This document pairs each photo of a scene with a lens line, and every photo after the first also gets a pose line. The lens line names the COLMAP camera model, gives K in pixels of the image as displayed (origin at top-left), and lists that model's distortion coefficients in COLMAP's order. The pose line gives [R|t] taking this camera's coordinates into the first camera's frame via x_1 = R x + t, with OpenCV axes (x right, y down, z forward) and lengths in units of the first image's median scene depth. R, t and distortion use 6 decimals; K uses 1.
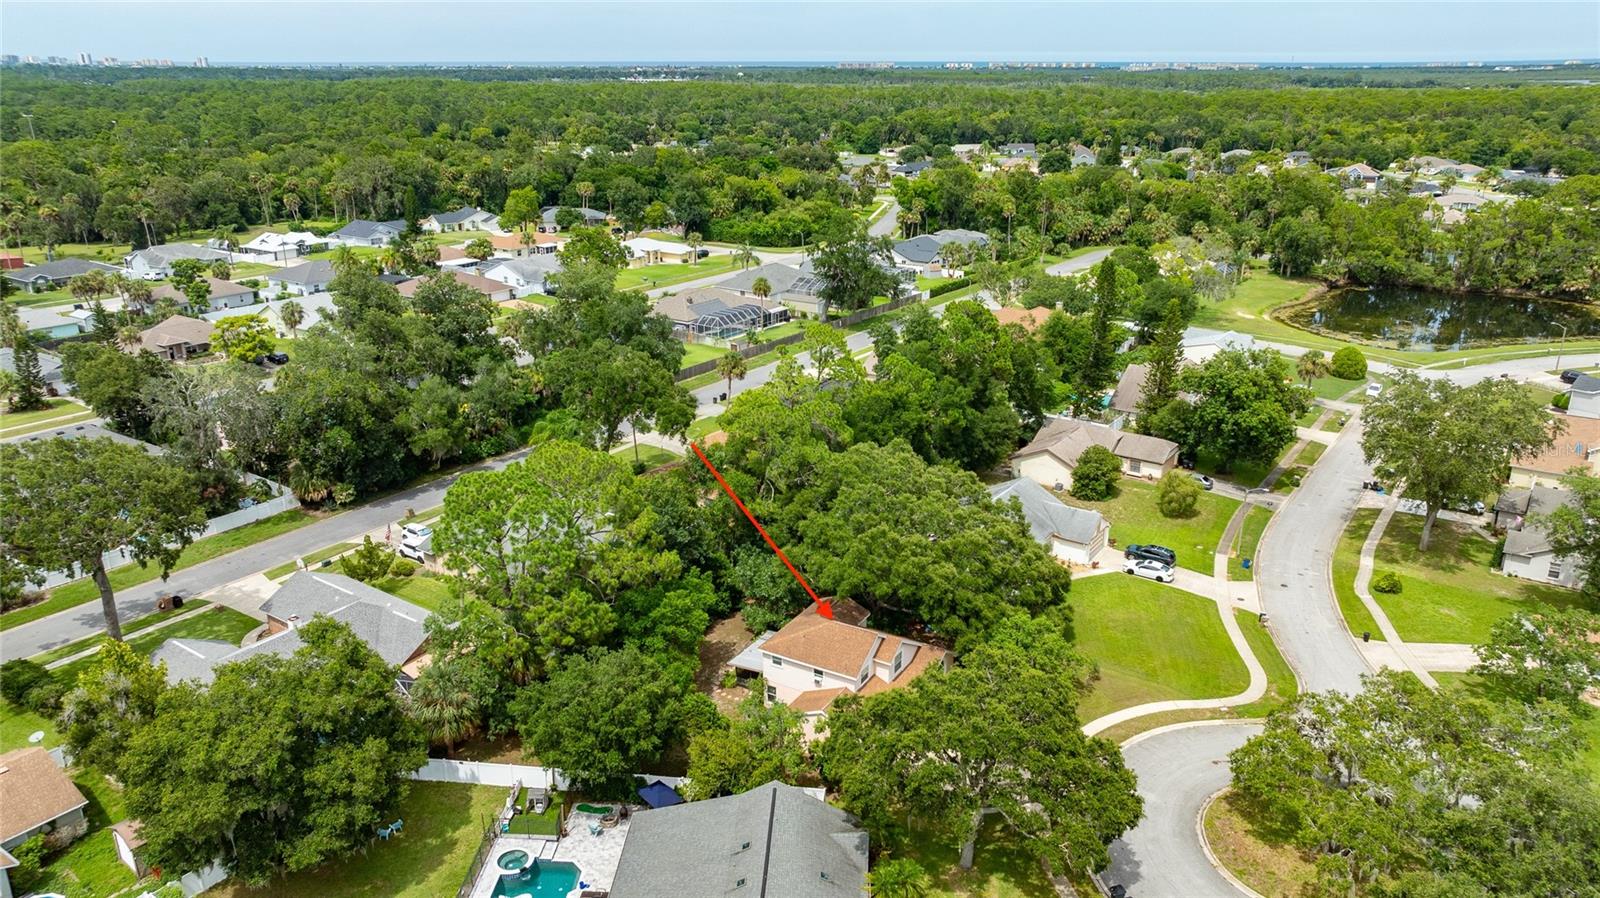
lens RADIAL K [[1180.0, 0, 809.3], [0, 1180.0, 451.2], [0, 0, 1]] dist [-0.038221, 0.072018]
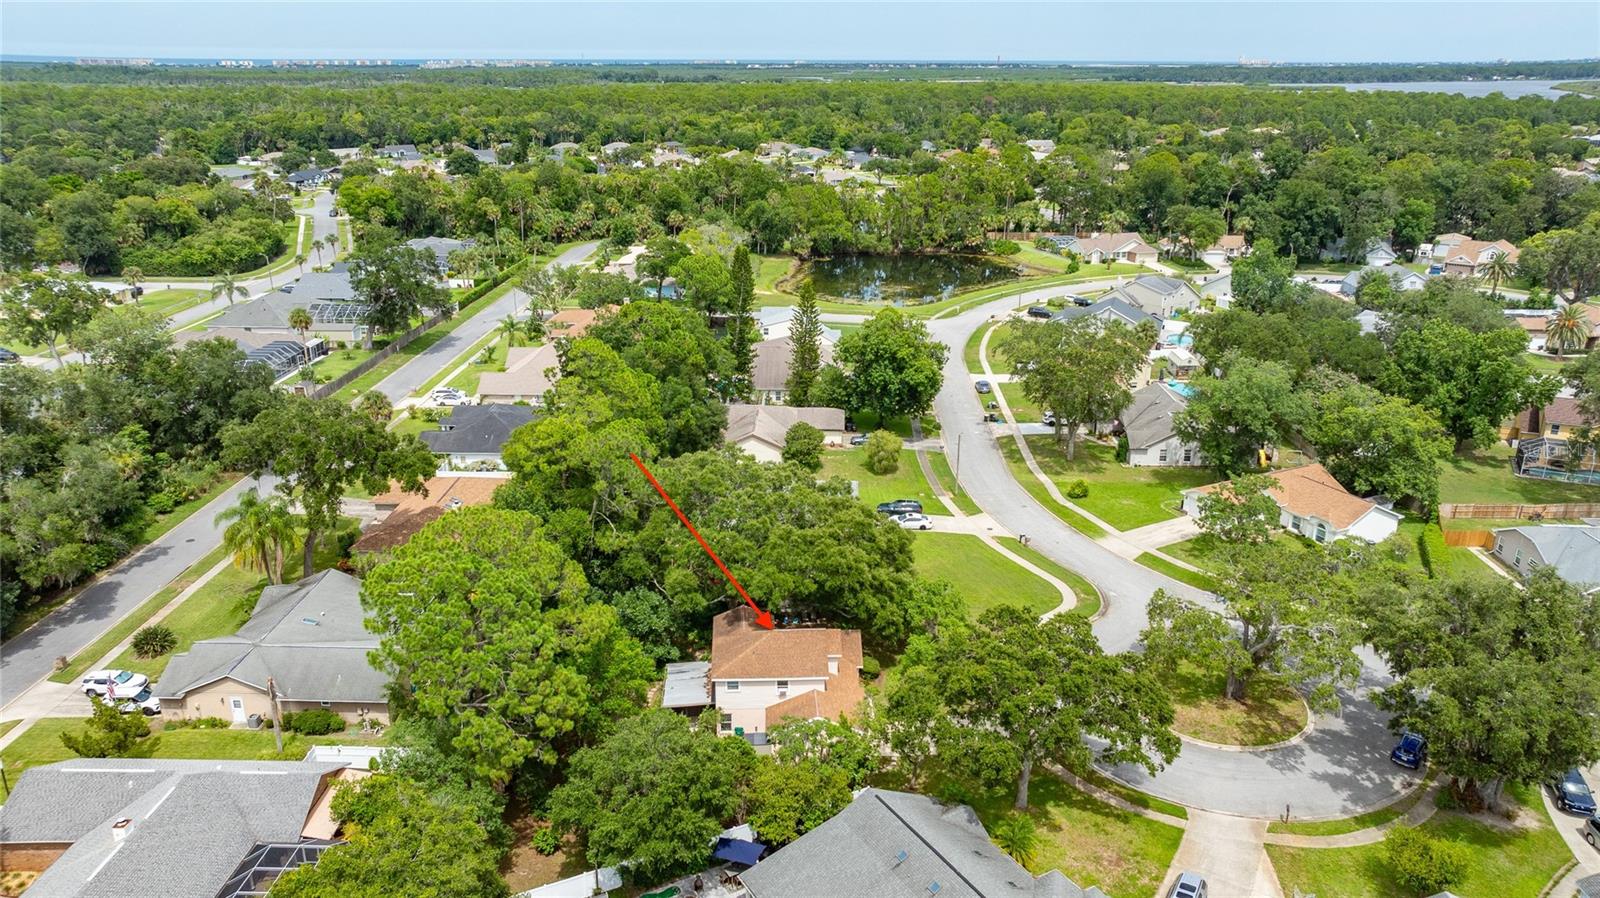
lens RADIAL K [[1180.0, 0, 809.3], [0, 1180.0, 451.2], [0, 0, 1]] dist [-0.038221, 0.072018]
pose [[0.821681, -0.178084, 0.541411, -0.193669], [0.176861, 0.982708, 0.054822, -0.021399], [-0.541812, 0.050709, 0.838969, 0.064204]]
